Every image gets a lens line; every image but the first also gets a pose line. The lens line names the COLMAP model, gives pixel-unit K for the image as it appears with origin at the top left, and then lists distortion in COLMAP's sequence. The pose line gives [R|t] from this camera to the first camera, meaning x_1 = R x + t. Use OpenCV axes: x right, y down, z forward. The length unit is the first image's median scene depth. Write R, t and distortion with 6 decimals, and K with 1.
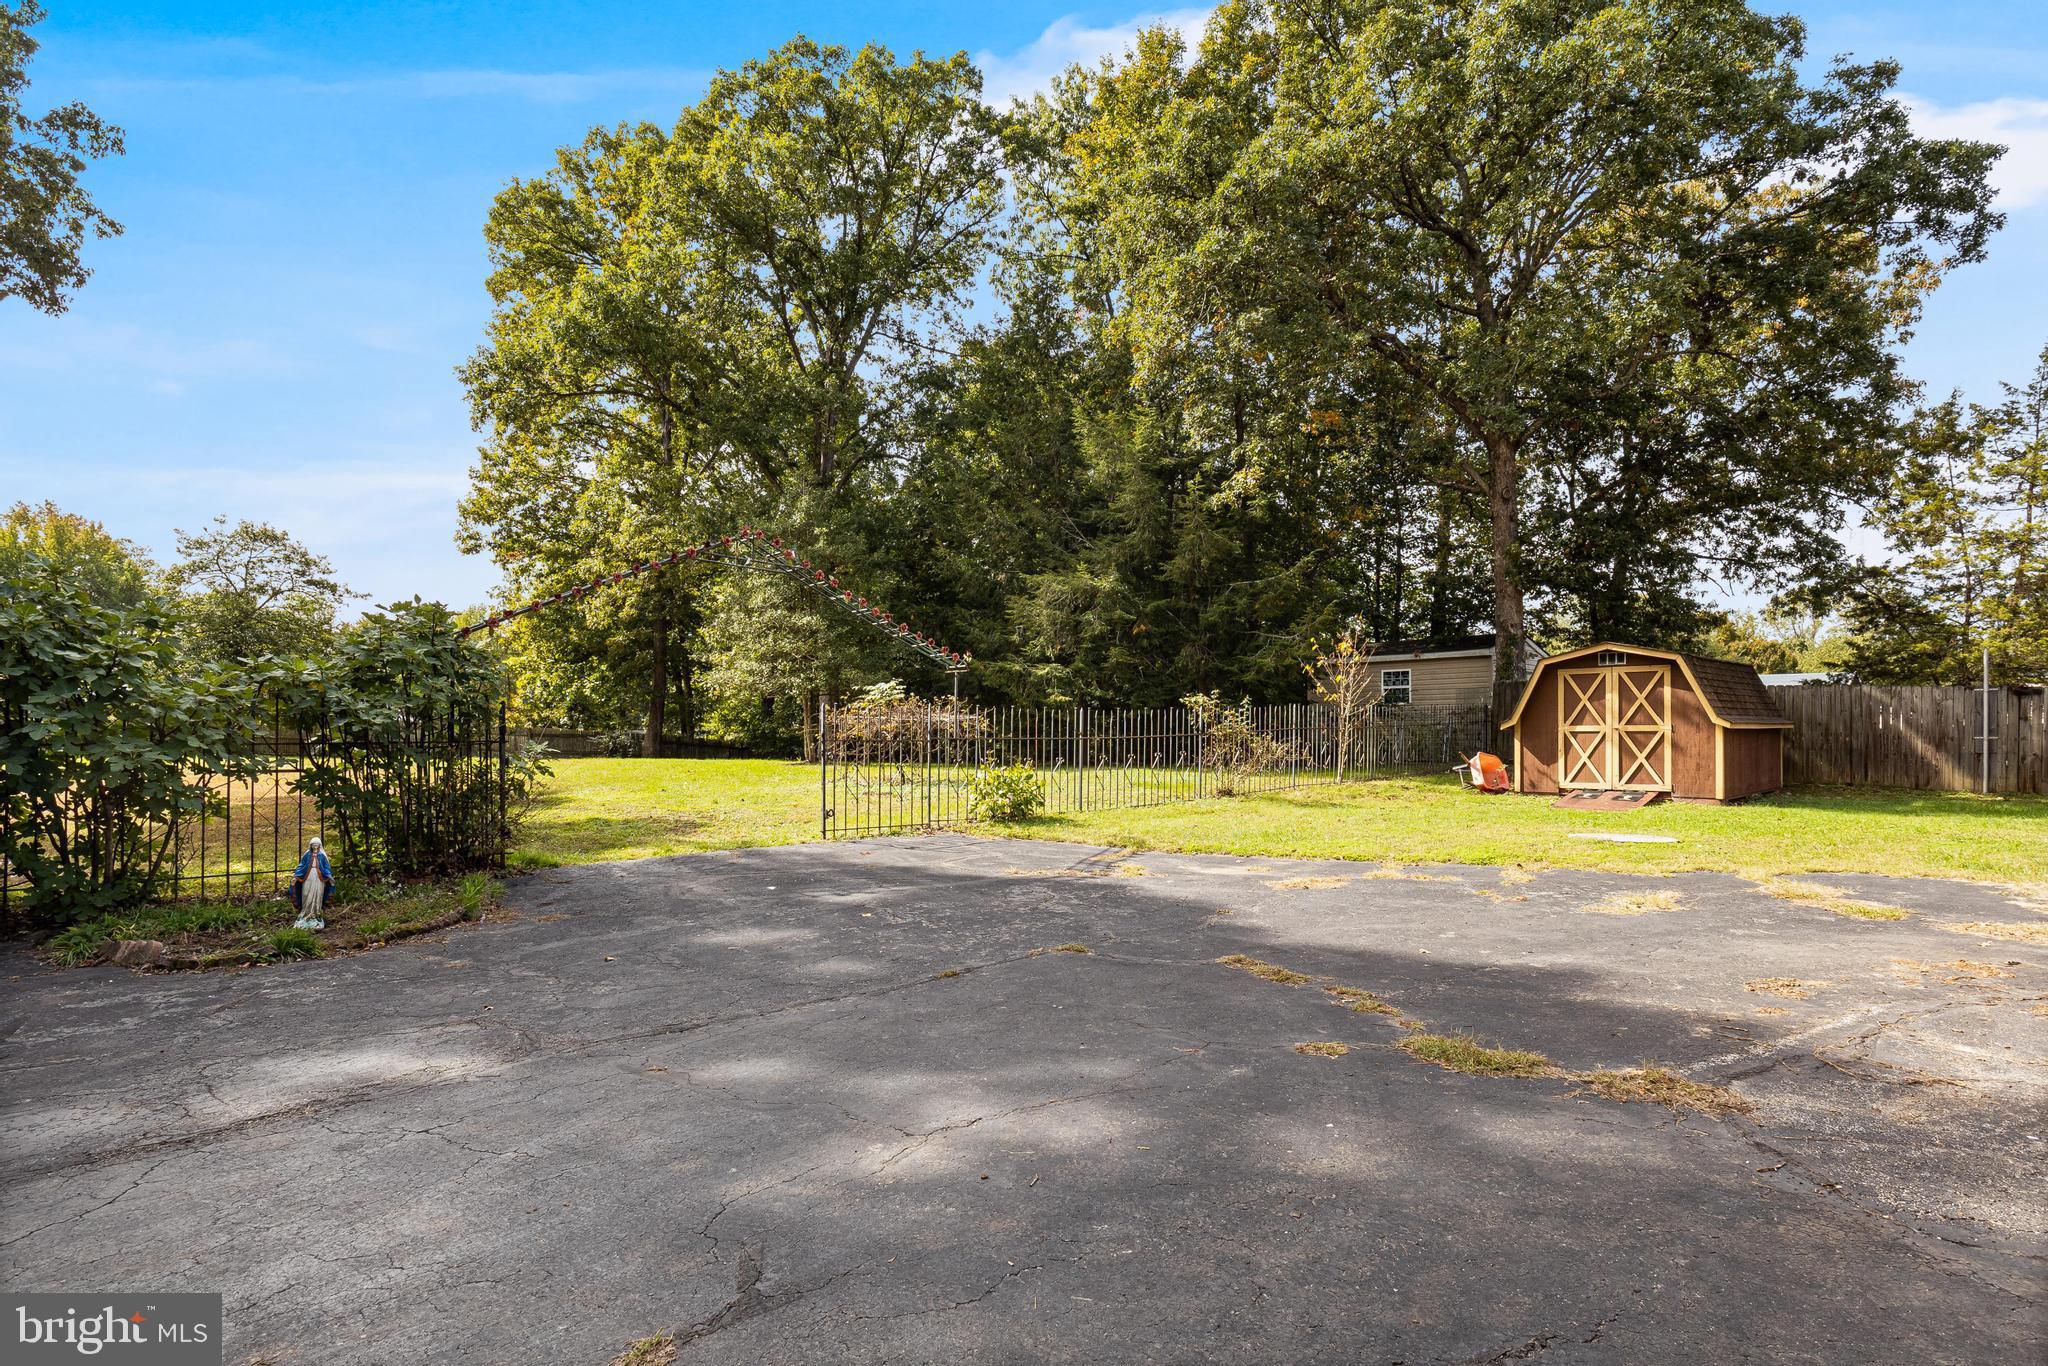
lens RADIAL K [[1076.9, 0, 1033.9], [0, 1076.9, 731.5], [0, 0, 1]] dist [-0.004773, 0.000437]
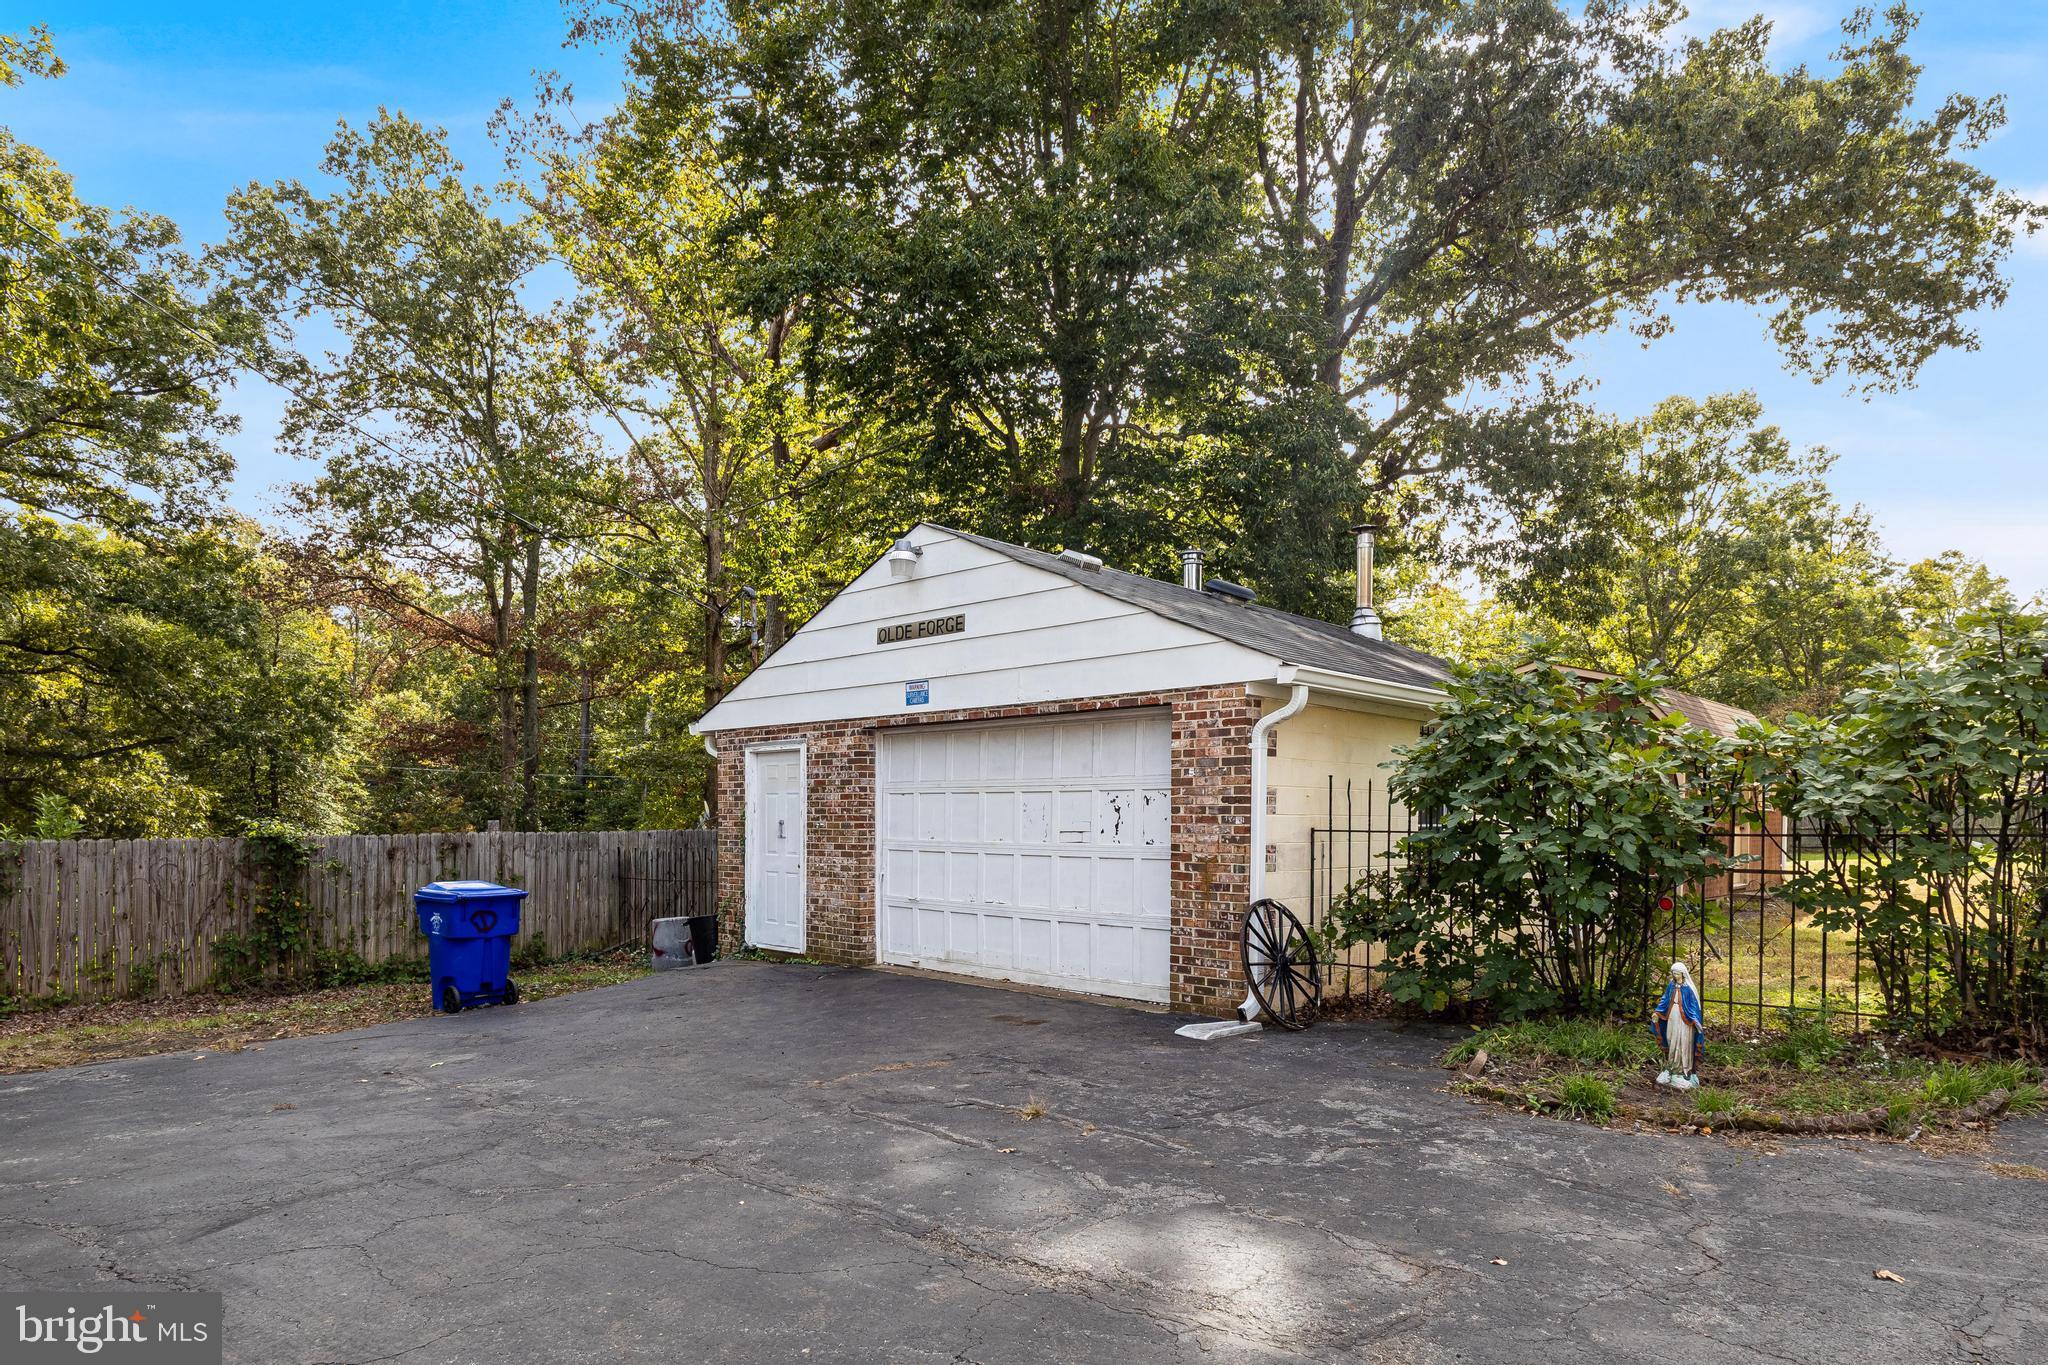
lens RADIAL K [[1166.4, 0, 1019.2], [0, 1166.4, 846.6], [0, 0, 1]] dist [0.005536, 0.000013]
pose [[0.032577, 0.018894, -0.999291, 0.027120], [0.004896, 0.999806, 0.019063, 0.000350], [0.999457, -0.005514, 0.032478, 0.127337]]
